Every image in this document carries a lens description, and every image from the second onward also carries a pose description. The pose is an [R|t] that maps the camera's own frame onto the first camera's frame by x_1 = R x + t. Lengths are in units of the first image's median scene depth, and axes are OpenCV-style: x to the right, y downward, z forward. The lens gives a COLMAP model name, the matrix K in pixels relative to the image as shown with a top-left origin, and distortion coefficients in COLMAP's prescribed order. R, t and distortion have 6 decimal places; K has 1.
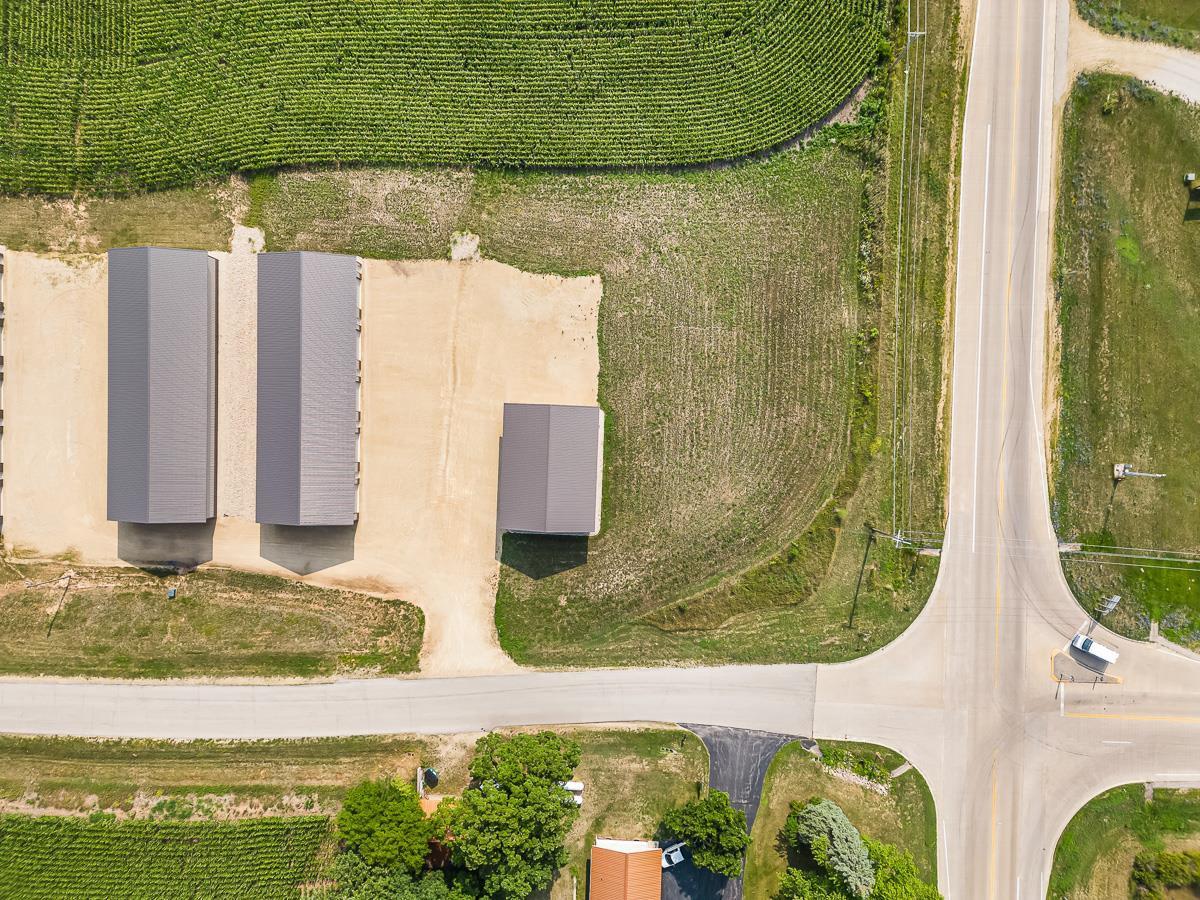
lens RADIAL K [[835.2, 0, 599.2], [0, 835.2, 450.2], [0, 0, 1]] dist [0.086428, -0.086356]
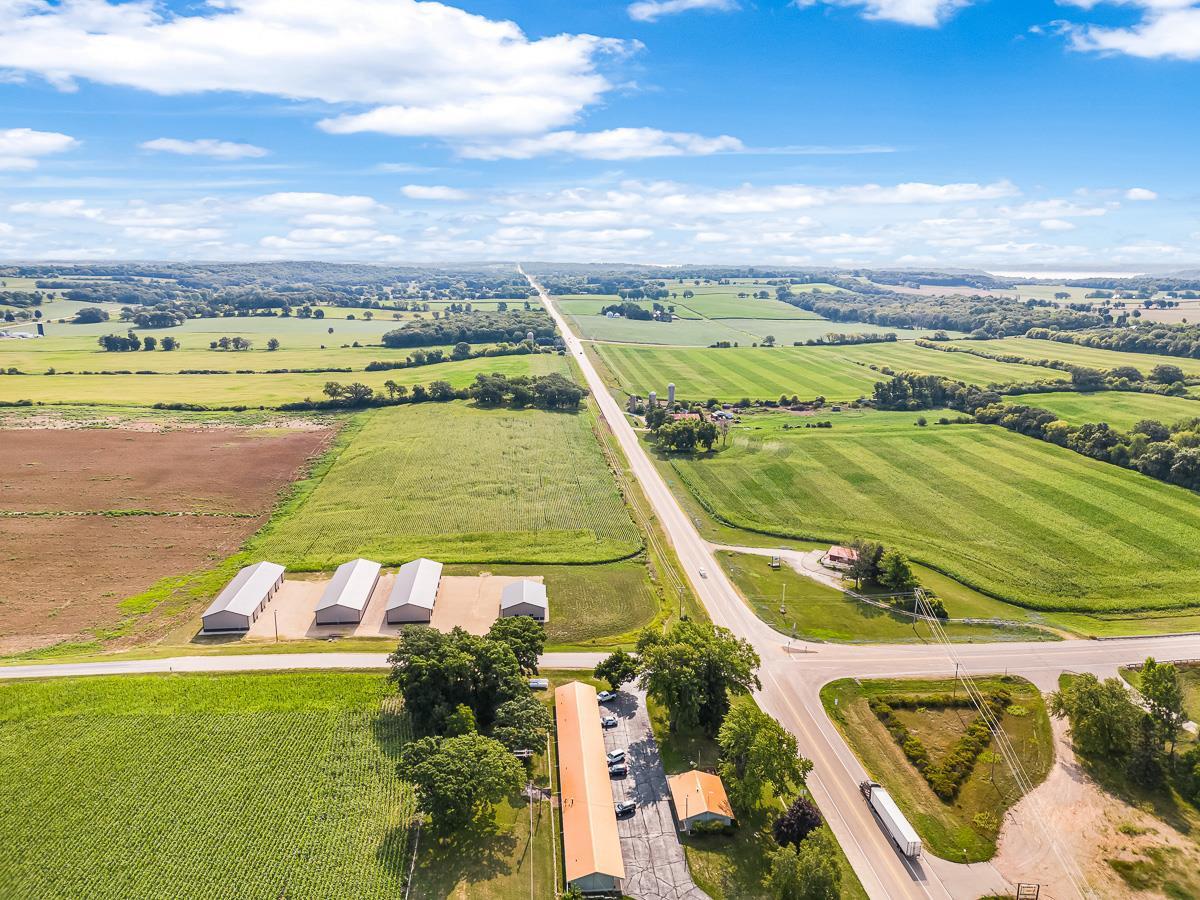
lens RADIAL K [[835.2, 0, 599.2], [0, 835.2, 450.2], [0, 0, 1]] dist [0.086428, -0.086356]
pose [[0.992916, 0.003165, 0.118775, -0.120820], [0.116014, 0.190027, -0.974900, 2.037266], [-0.025656, 0.981774, 0.188314, 0.192334]]
